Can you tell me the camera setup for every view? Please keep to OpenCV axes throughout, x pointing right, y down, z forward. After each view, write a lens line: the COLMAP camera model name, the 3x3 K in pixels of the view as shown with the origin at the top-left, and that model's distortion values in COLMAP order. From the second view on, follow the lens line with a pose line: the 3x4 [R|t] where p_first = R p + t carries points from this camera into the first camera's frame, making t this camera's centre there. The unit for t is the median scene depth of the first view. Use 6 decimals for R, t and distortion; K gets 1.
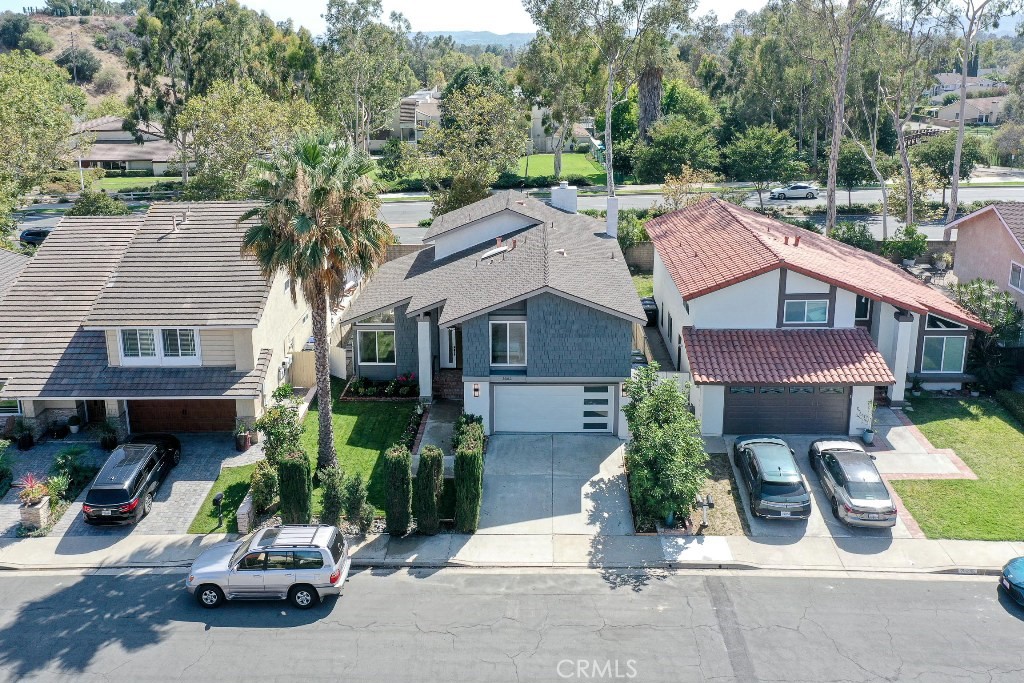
lens RADIAL K [[855.0, 0, 486.9], [0, 855.0, 213.9], [0, 0, 1]] dist [-0.004842, -0.010124]
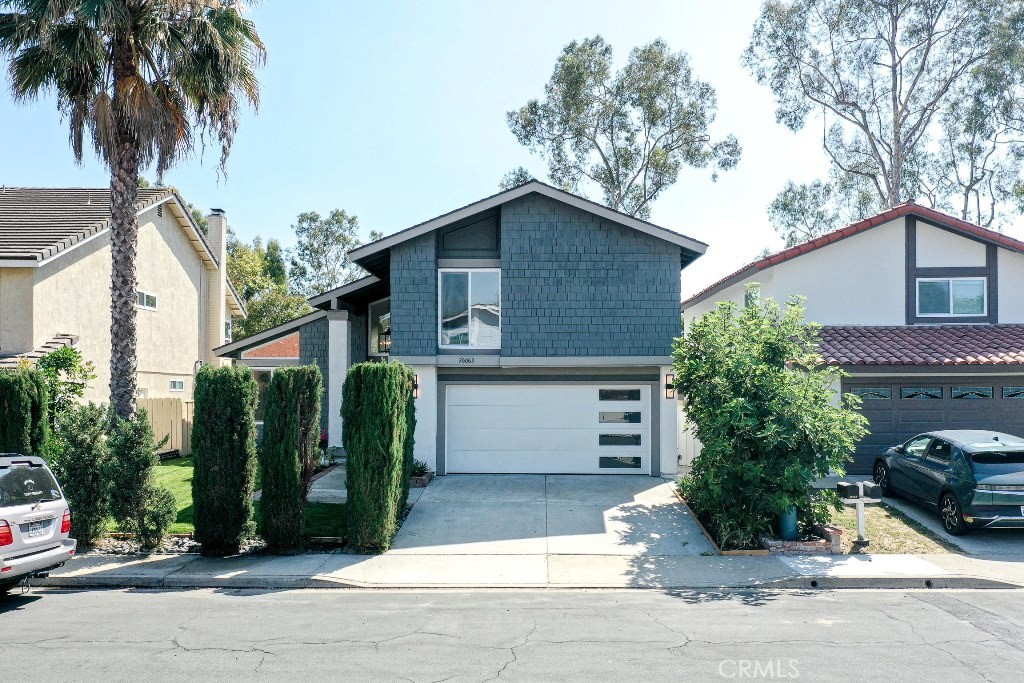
lens RADIAL K [[823.5, 0, 497.7], [0, 823.5, 391.6], [0, 0, 1]] dist [-0.004856, -0.001455]
pose [[0.999812, 0.009484, 0.016885, 0.041637], [-0.005620, 0.976453, -0.215659, 0.388665], [-0.018532, 0.215523, 0.976323, 0.541428]]
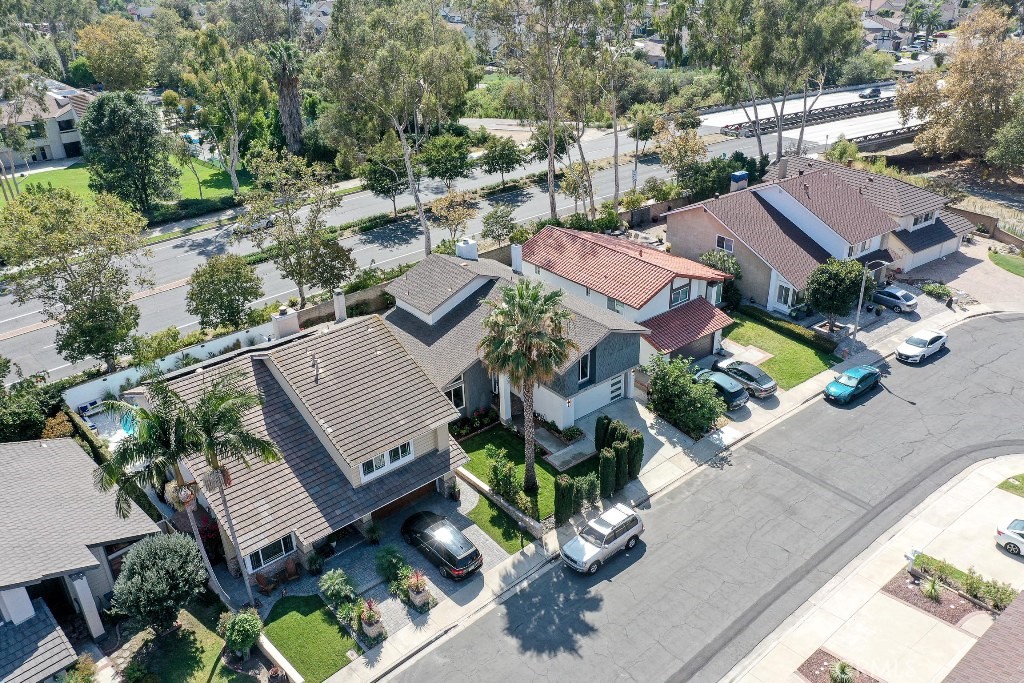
lens RADIAL K [[816.0, 0, 512.0], [0, 816.0, 341.5], [0, 0, 1]] dist [-0.001128, -0.004442]
pose [[0.731783, -0.307994, 0.607975, -1.161447], [0.149705, 0.942917, 0.297482, -0.435923], [-0.664893, -0.126675, 0.736119, -0.028638]]
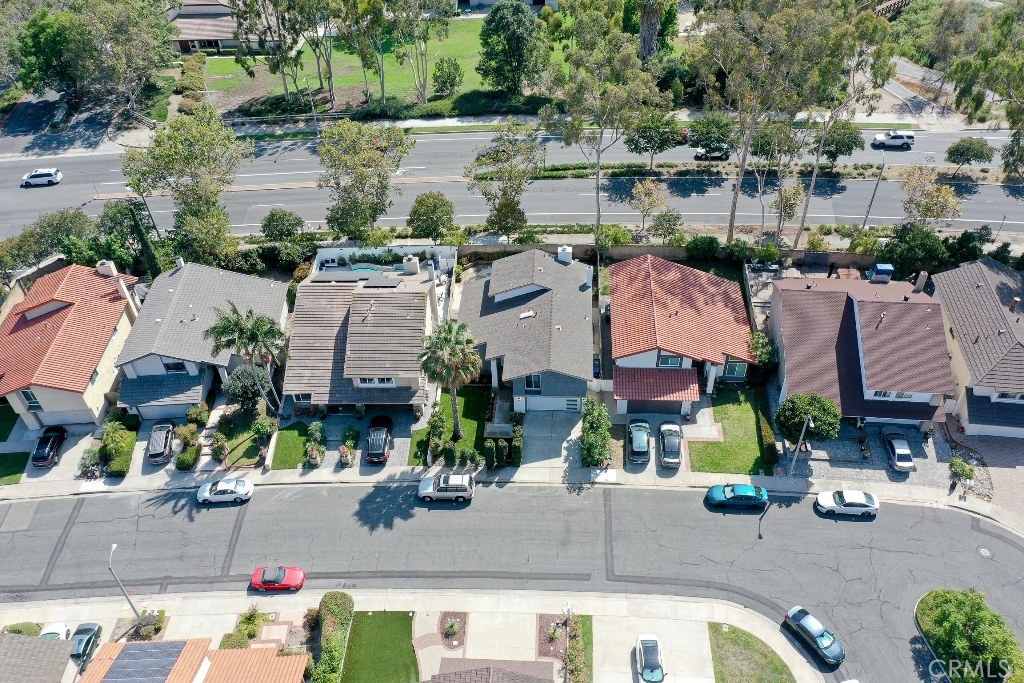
lens RADIAL K [[821.5, 0, 512.0], [0, 821.5, 341.5], [0, 0, 1]] dist [-0.005645, -0.002221]
pose [[0.999925, -0.009364, -0.007884, -0.015032], [0.012046, 0.867394, 0.497476, -1.218074], [0.002180, -0.497534, 0.867442, -0.990241]]
